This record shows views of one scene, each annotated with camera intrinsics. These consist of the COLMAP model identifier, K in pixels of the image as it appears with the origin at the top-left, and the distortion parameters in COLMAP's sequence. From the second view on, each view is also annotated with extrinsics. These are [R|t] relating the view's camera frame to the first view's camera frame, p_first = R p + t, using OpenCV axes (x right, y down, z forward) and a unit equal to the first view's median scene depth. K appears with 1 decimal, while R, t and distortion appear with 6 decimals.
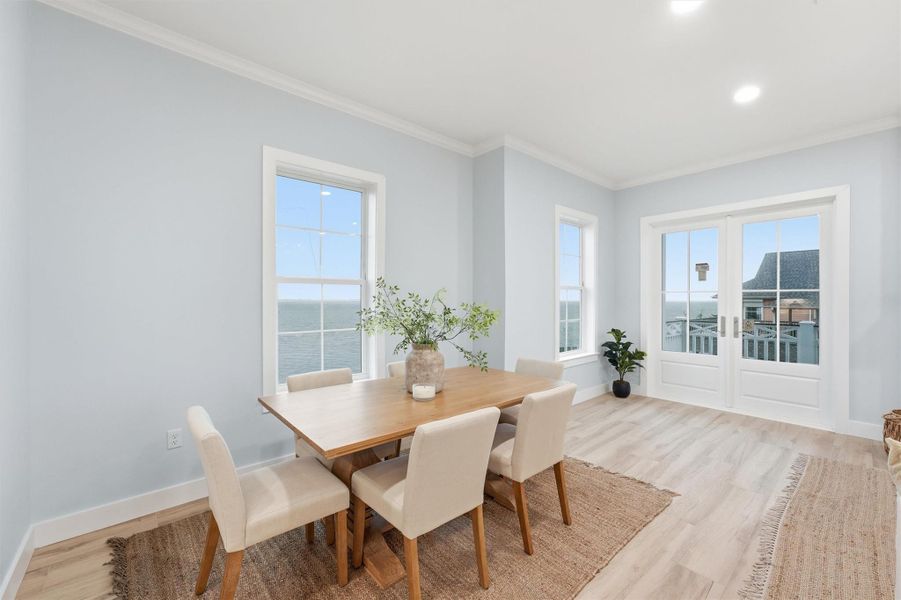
lens RADIAL K [[367.3, 0, 451.3], [0, 367.3, 301.7], [0, 0, 1]] dist [0.001381, 0.003695]
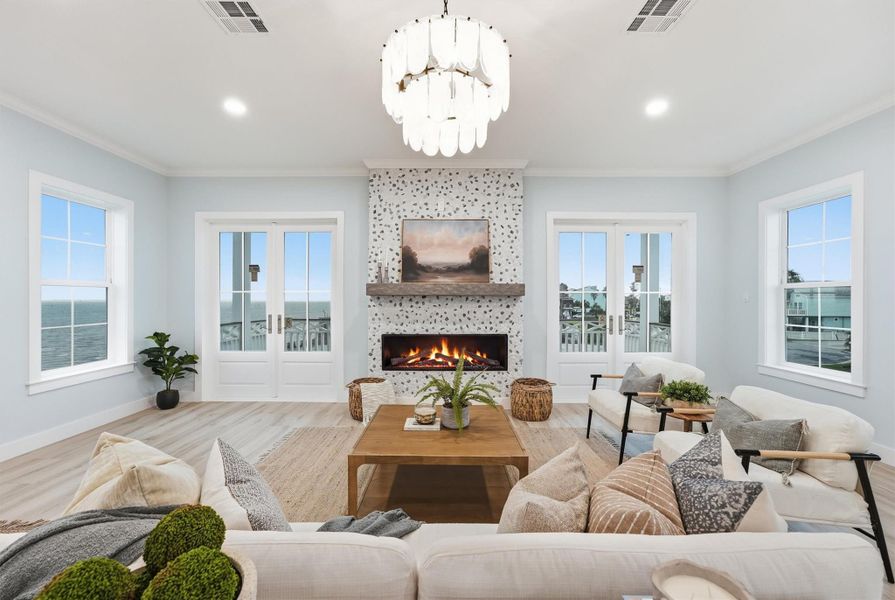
lens RADIAL K [[364.8, 0, 444.2], [0, 364.8, 299.7], [0, 0, 1]] dist [0.001381, 0.003695]
pose [[0.668045, -0.001174, 0.744120, 0.251577], [0.005357, 0.999980, -0.003231, 0.001910], [-0.744101, 0.006145, 0.668039, -0.094532]]
